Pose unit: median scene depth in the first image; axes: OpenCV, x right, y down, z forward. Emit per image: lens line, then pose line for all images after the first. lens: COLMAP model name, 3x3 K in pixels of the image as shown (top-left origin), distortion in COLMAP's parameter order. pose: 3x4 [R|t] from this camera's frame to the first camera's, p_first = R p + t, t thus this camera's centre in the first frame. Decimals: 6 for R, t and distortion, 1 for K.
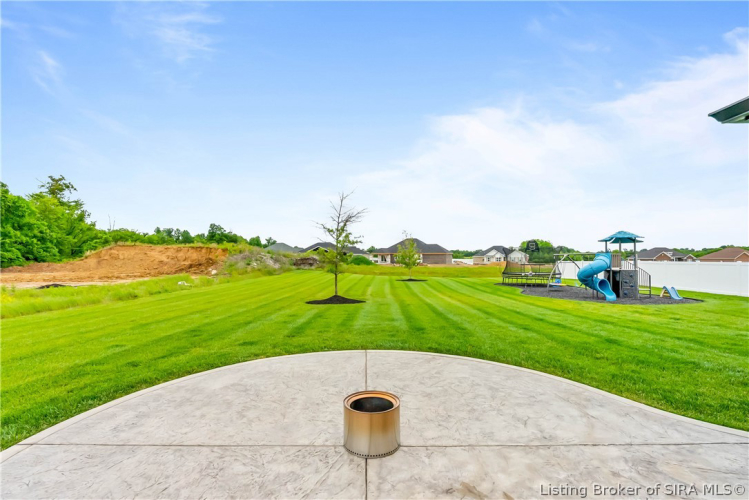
lens RADIAL K [[345.0, 0, 375.4], [0, 345.0, 253.0], [0, 0, 1]] dist [0.002065, 0.000075]
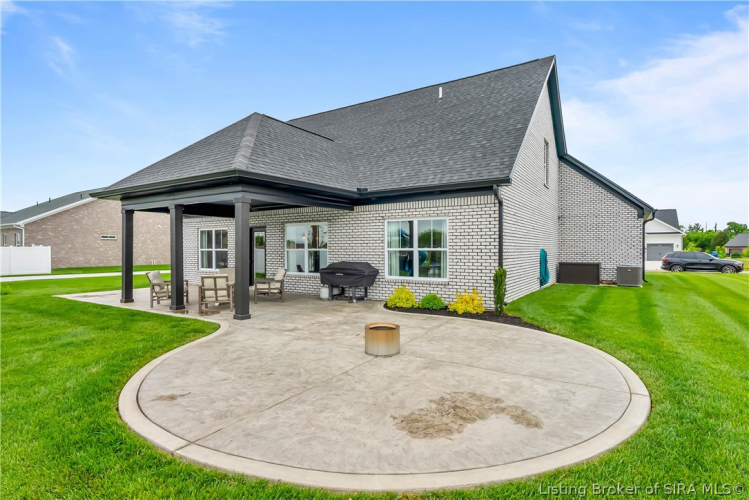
lens RADIAL K [[389.7, 0, 374.6], [0, 389.7, 246.6], [0, 0, 1]] dist [-0.003405, 0.000025]
pose [[-0.837705, 0.002509, 0.546118, -0.737965], [-0.006071, 0.999885, -0.013906, 0.062976], [-0.546090, -0.014965, -0.837593, 1.930717]]
